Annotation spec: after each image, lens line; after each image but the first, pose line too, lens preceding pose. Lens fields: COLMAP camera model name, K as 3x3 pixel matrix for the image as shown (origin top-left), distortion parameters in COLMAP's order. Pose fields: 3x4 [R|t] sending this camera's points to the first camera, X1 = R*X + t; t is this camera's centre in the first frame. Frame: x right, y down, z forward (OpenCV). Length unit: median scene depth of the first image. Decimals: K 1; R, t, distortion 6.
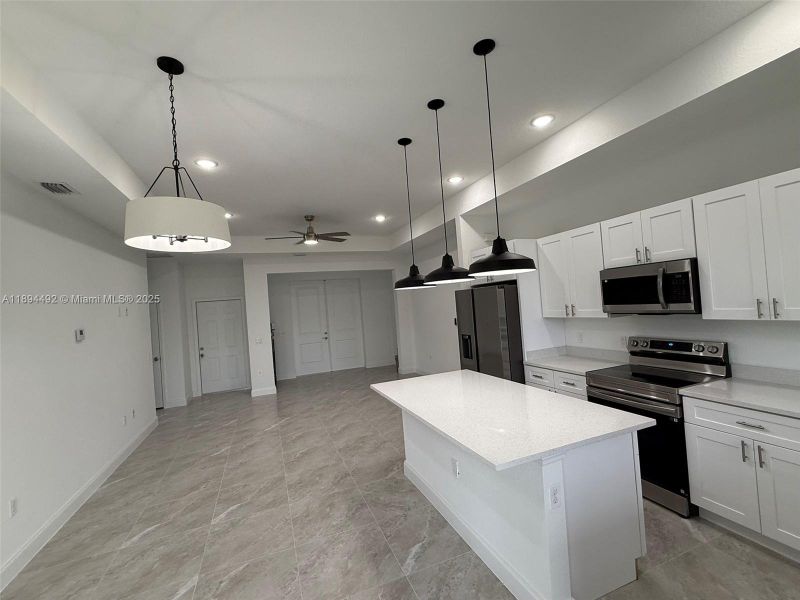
lens RADIAL K [[355.7, 0, 397.5], [0, 355.7, 298.2], [0, 0, 1]] dist [0.000377, 0.000243]
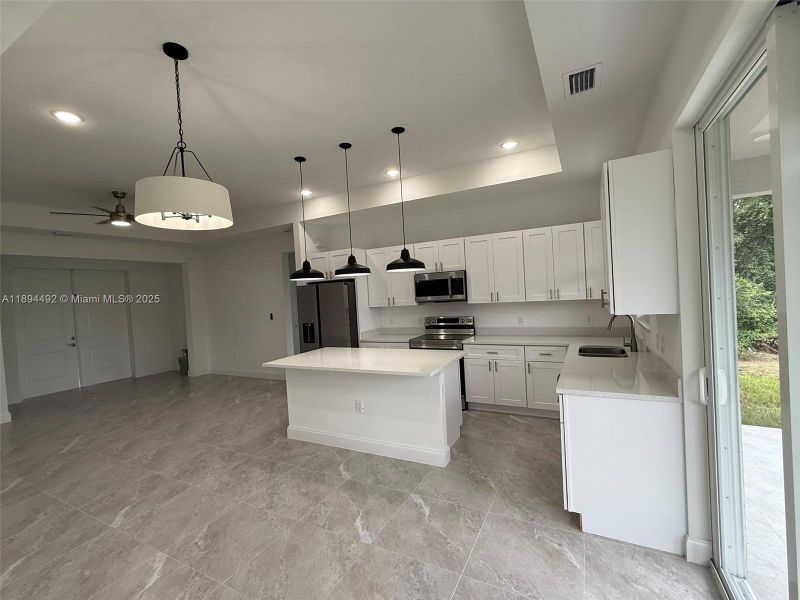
lens RADIAL K [[355.7, 0, 397.5], [0, 355.7, 298.2], [0, 0, 1]] dist [0.000377, 0.000243]
pose [[0.758043, 0.019818, 0.651903, -0.501061], [-0.008995, 0.999761, -0.019933, 0.056745], [-0.652142, 0.009246, 0.758040, -0.134820]]
